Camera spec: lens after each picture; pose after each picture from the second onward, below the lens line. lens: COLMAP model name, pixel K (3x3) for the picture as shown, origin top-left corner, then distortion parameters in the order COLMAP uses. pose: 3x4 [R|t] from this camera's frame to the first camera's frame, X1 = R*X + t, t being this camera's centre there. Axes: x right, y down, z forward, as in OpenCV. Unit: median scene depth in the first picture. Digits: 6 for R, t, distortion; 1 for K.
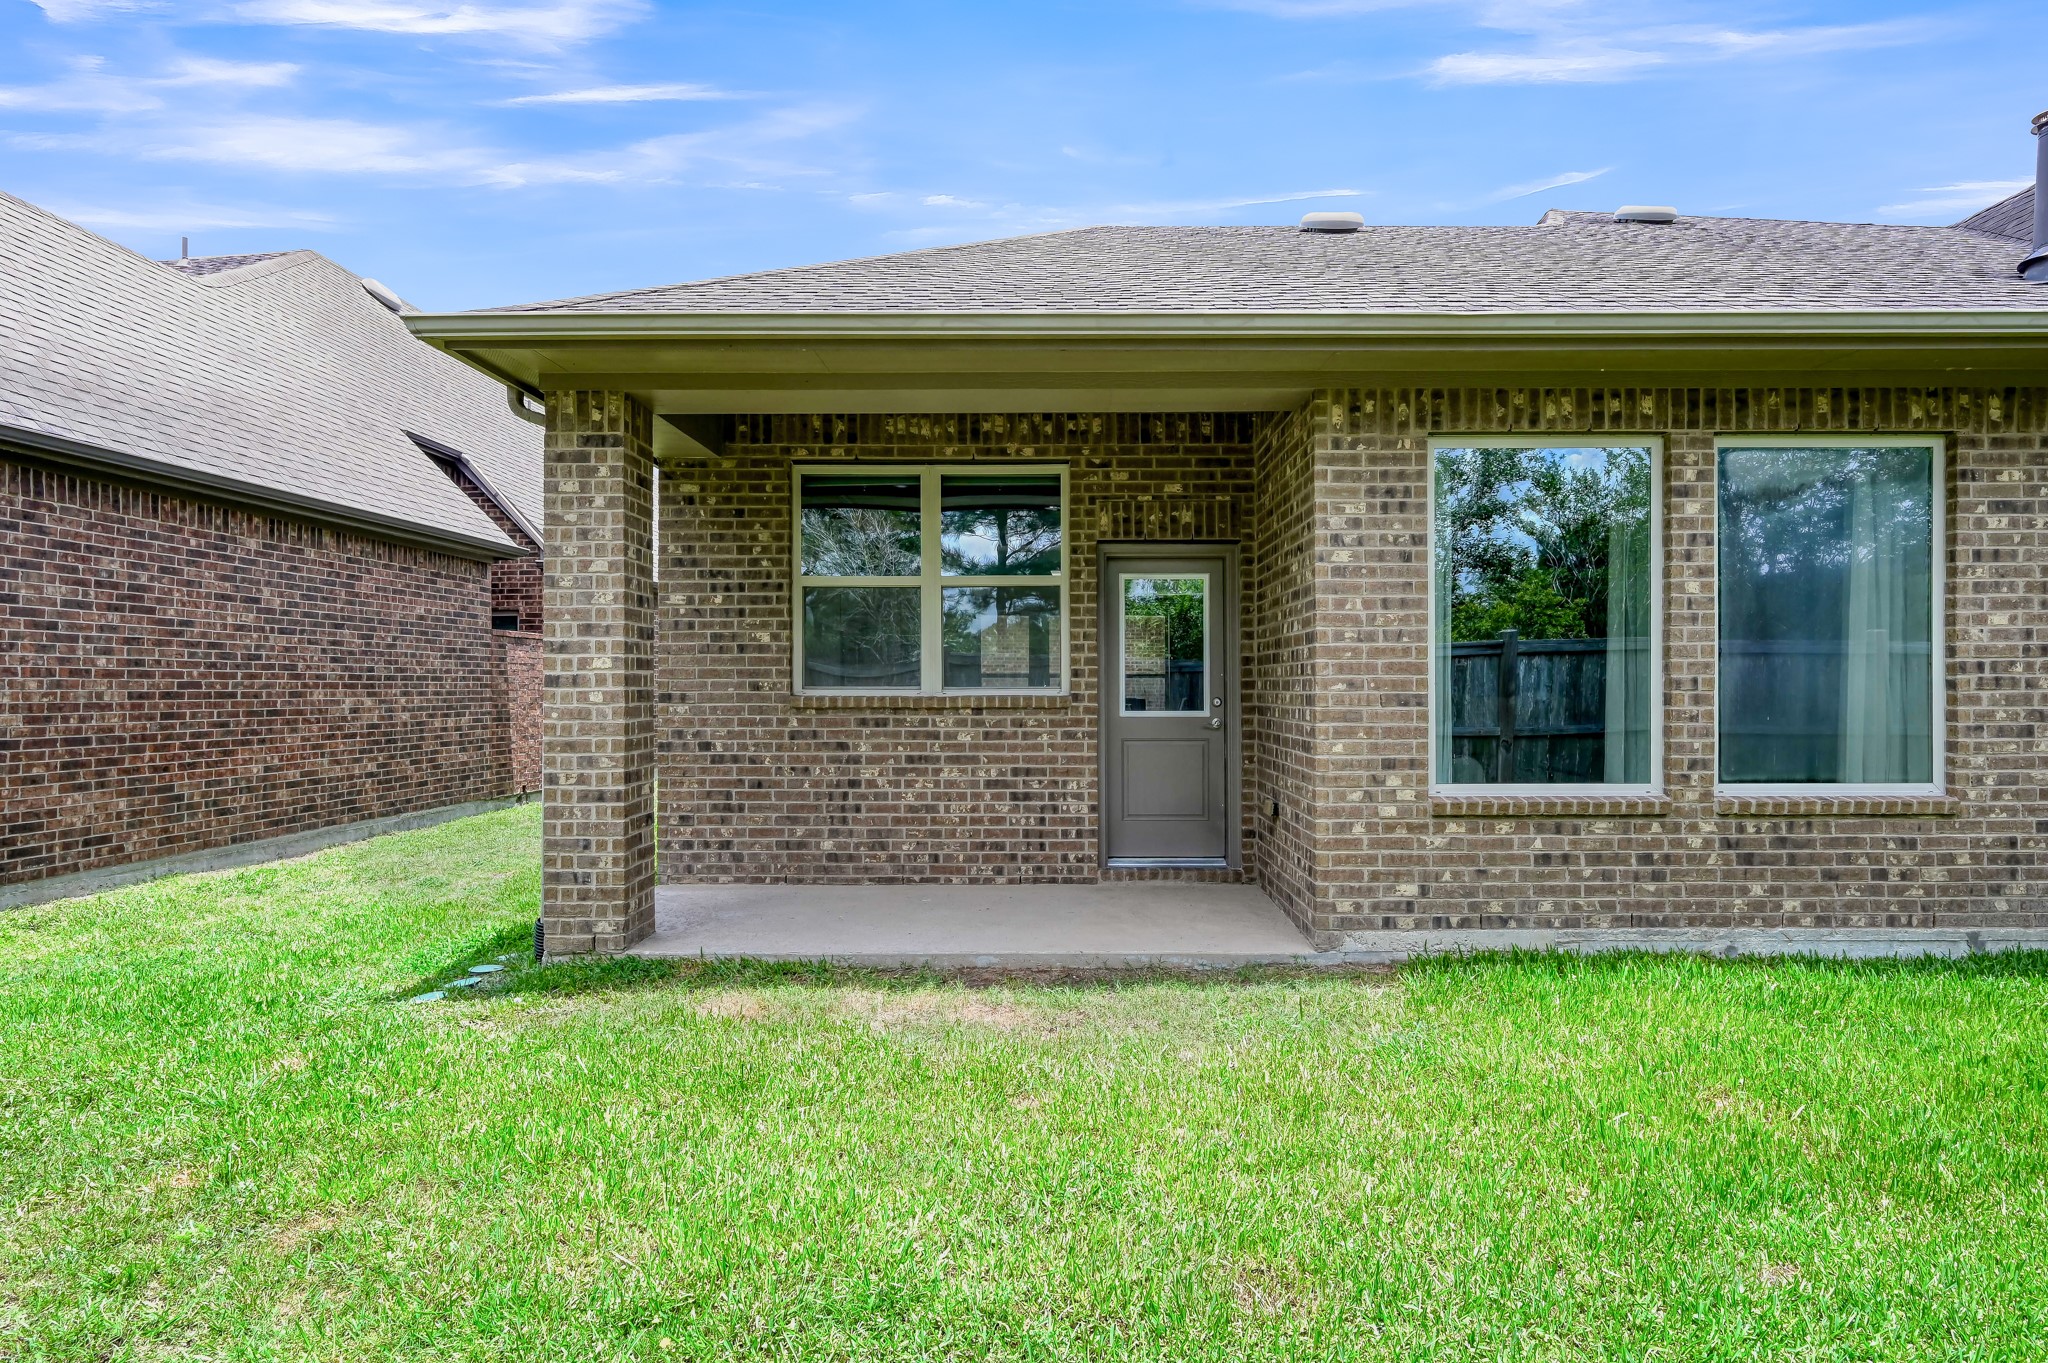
lens RADIAL K [[1054.1, 0, 1046.9], [0, 1054.1, 685.9], [0, 0, 1]] dist [0.000266, 0.000286]
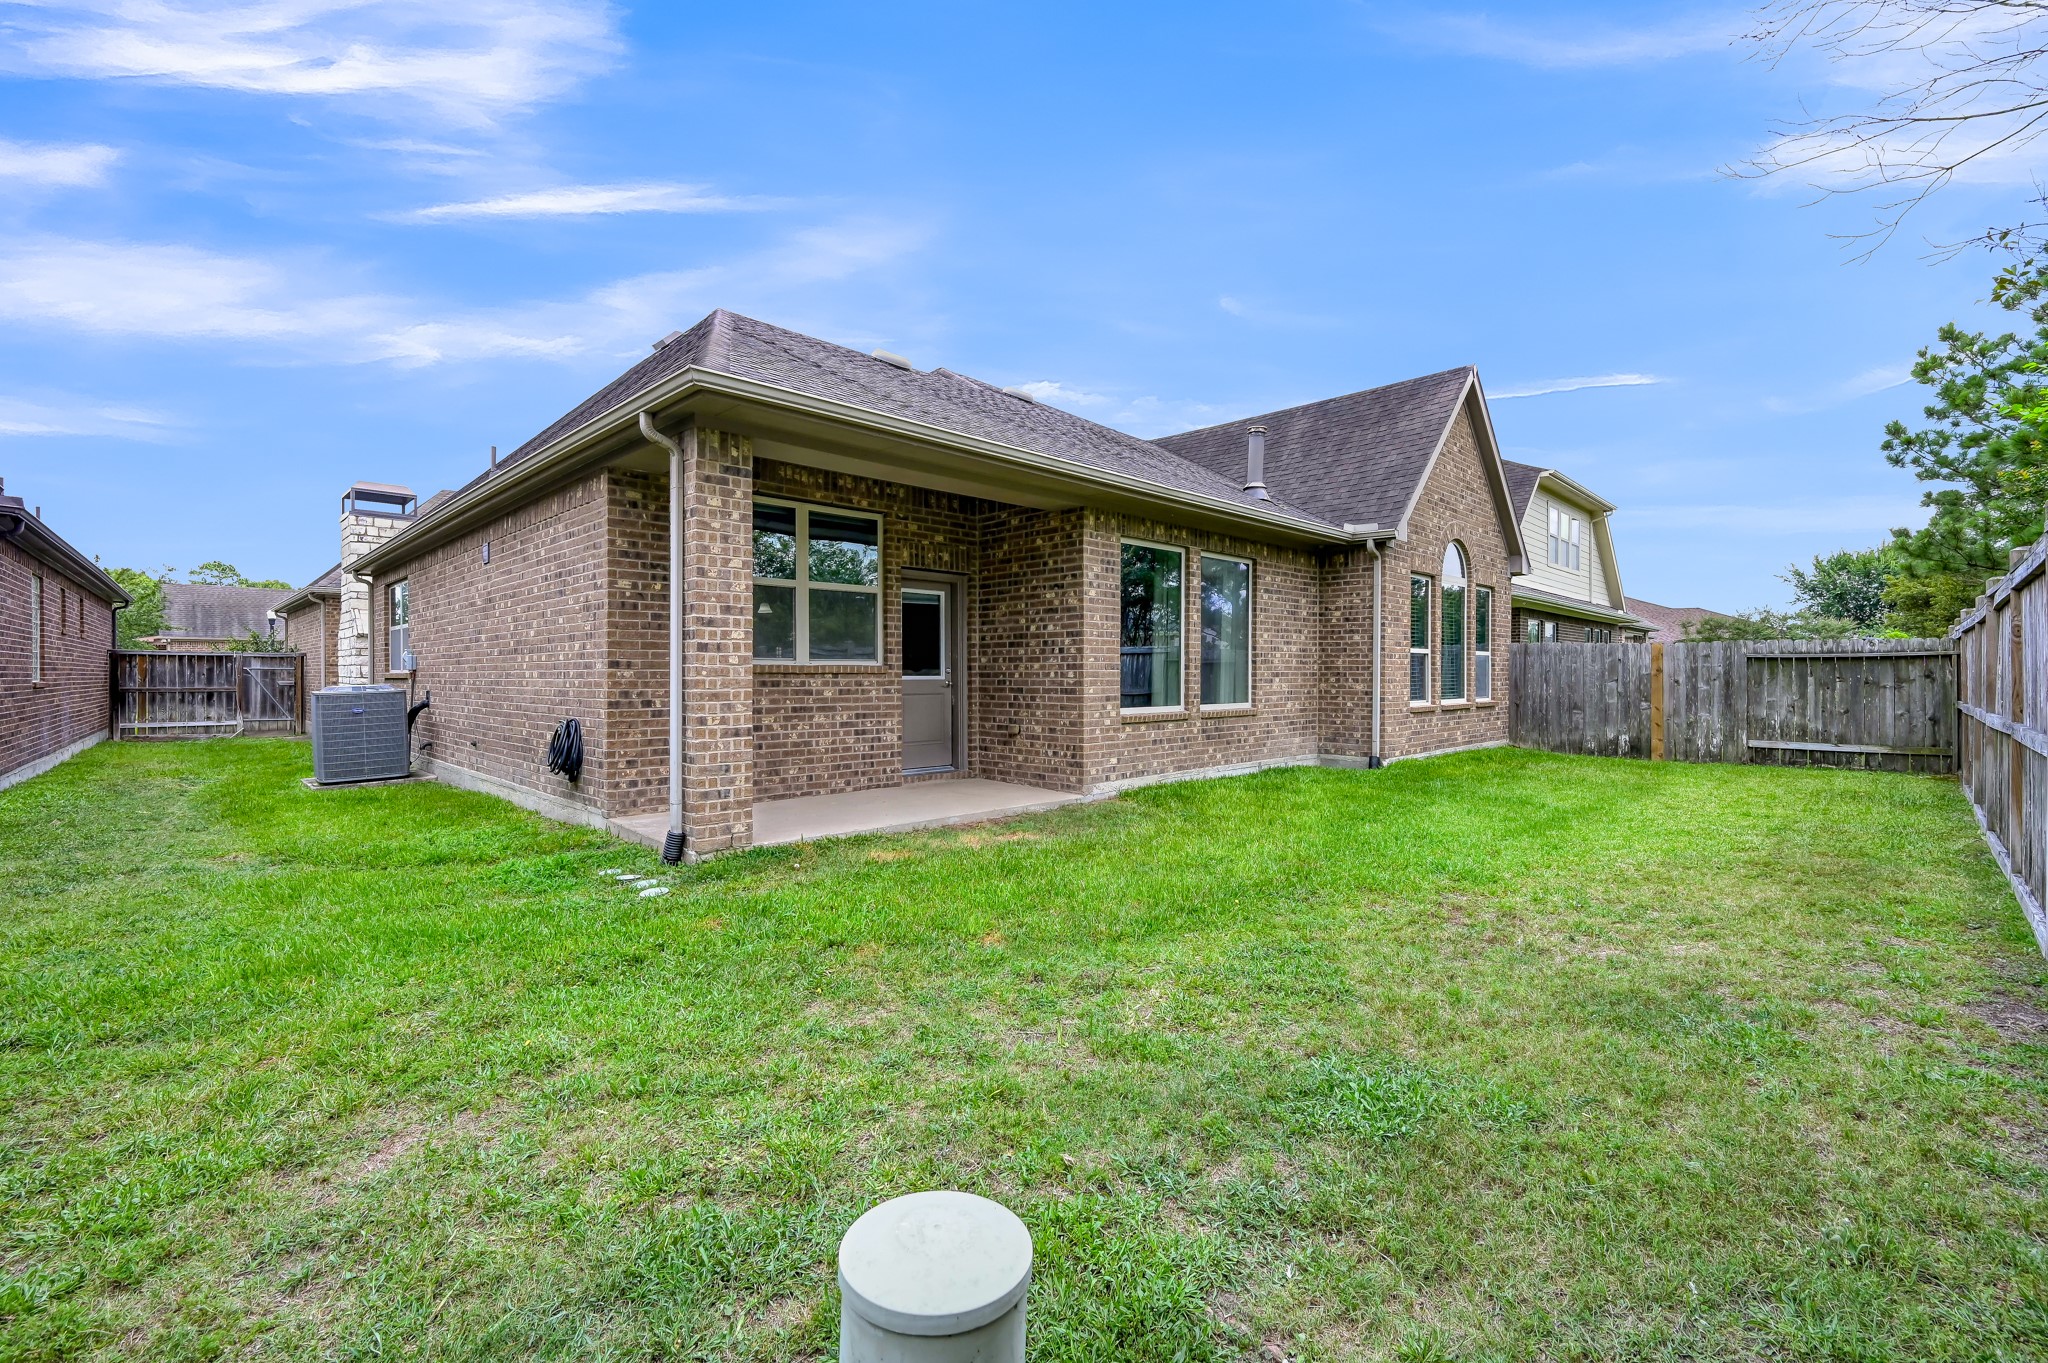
lens RADIAL K [[877.5, 0, 1021.7], [0, 877.5, 683.1], [0, 0, 1]] dist [-0.000979, 0.000273]
pose [[0.709471, -0.005489, 0.704713, -0.742471], [-0.001050, 0.999960, 0.008845, 0.023358], [-0.704733, -0.007015, 0.709437, -0.049819]]
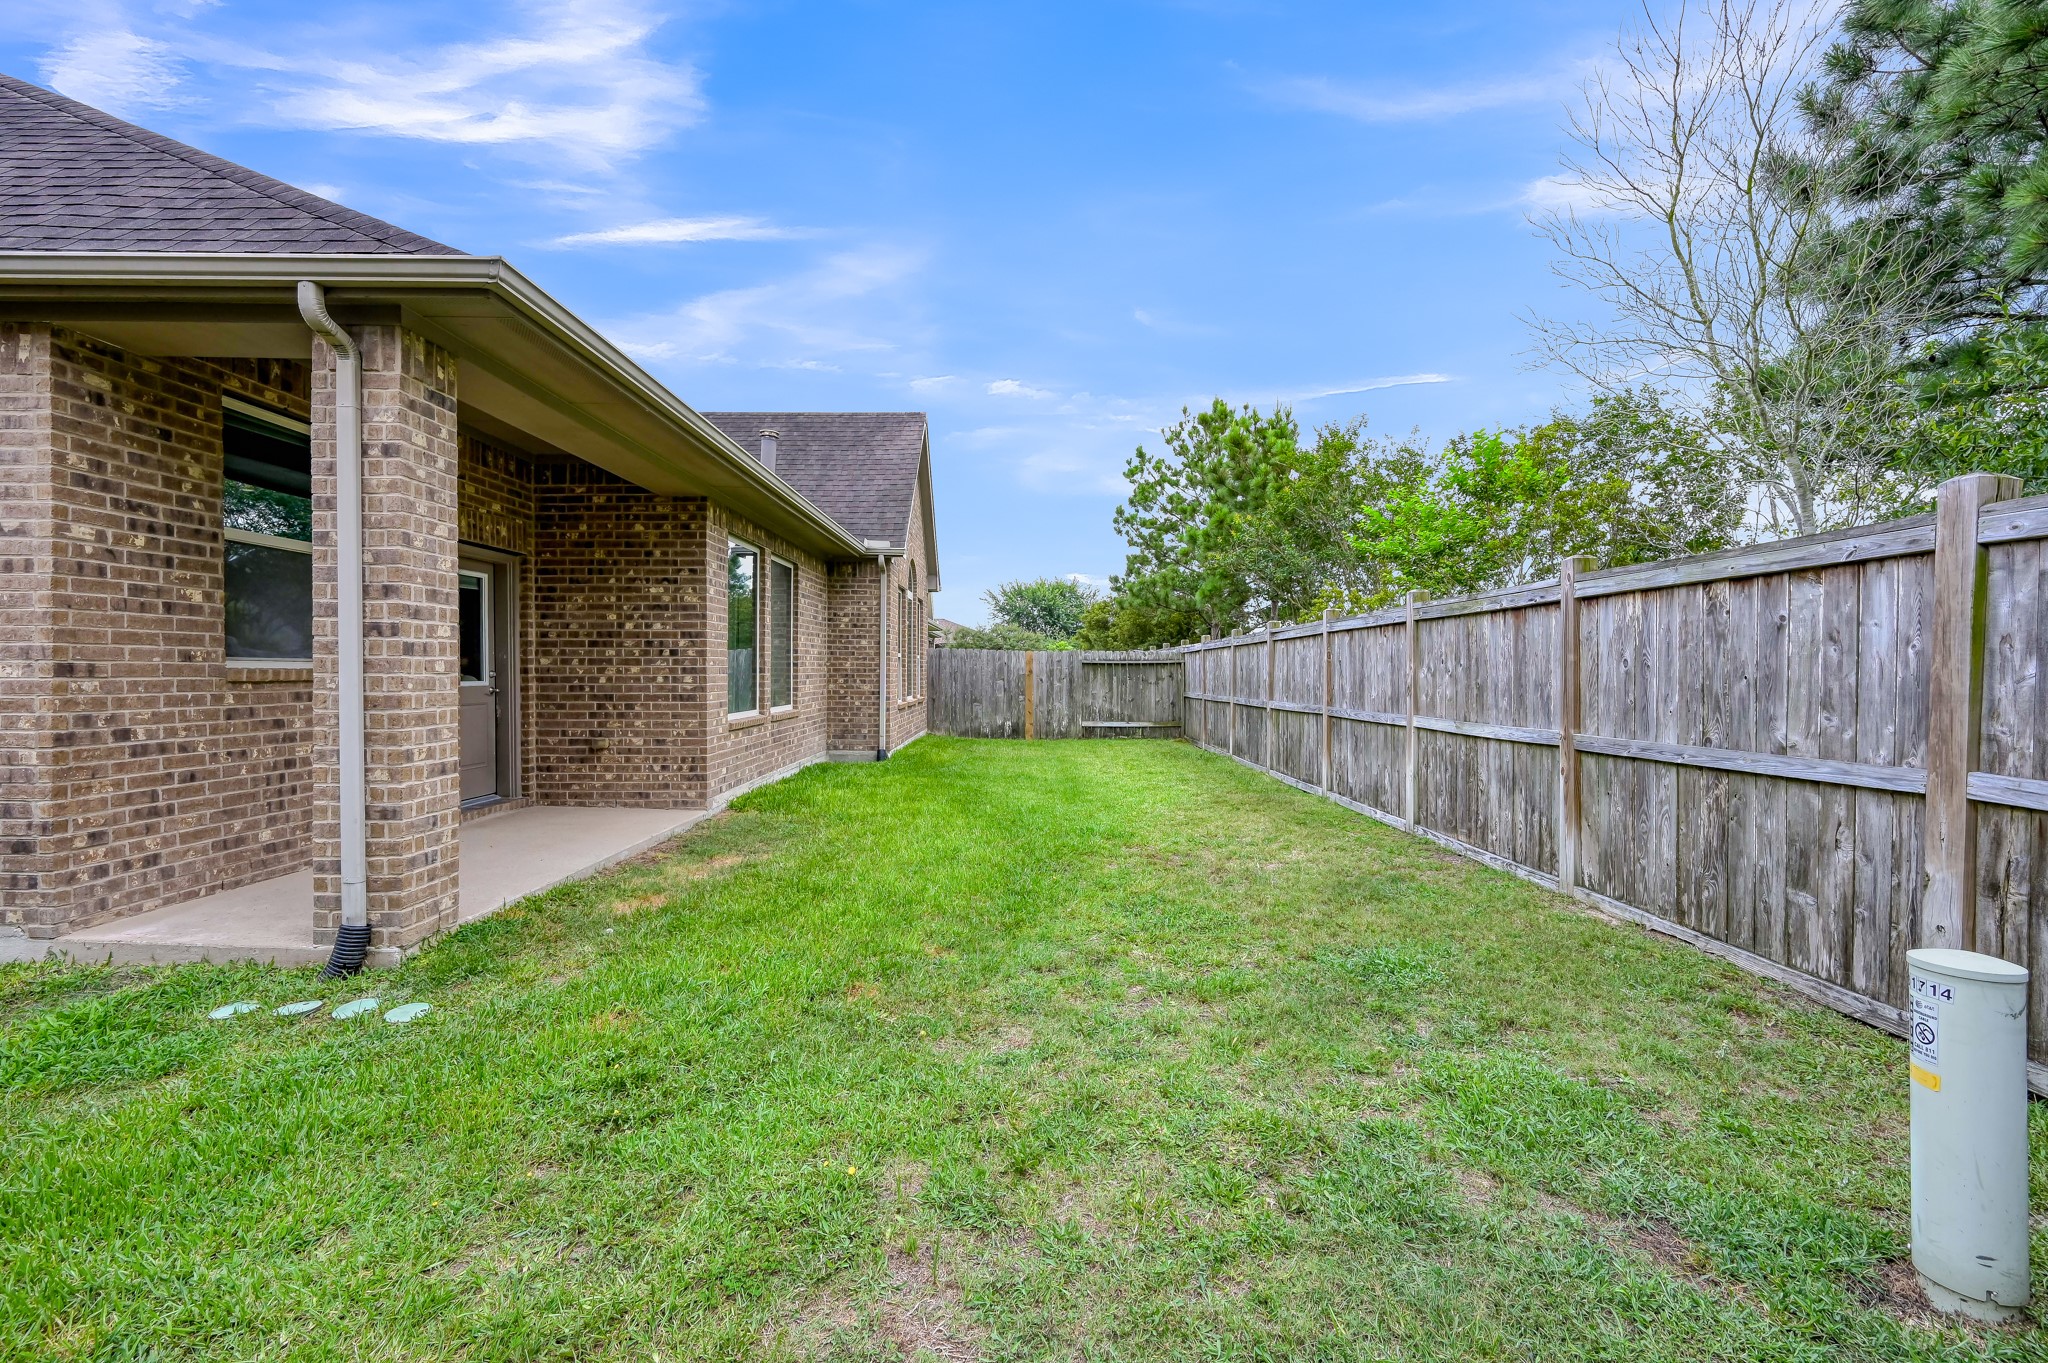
lens RADIAL K [[877.5, 0, 1021.7], [0, 877.5, 683.1], [0, 0, 1]] dist [-0.000979, 0.000273]
pose [[-0.003860, -0.013405, 0.999903, -0.950360], [-0.003035, 0.999906, 0.013393, 0.010305], [-0.999988, -0.002983, -0.003900, 0.364458]]
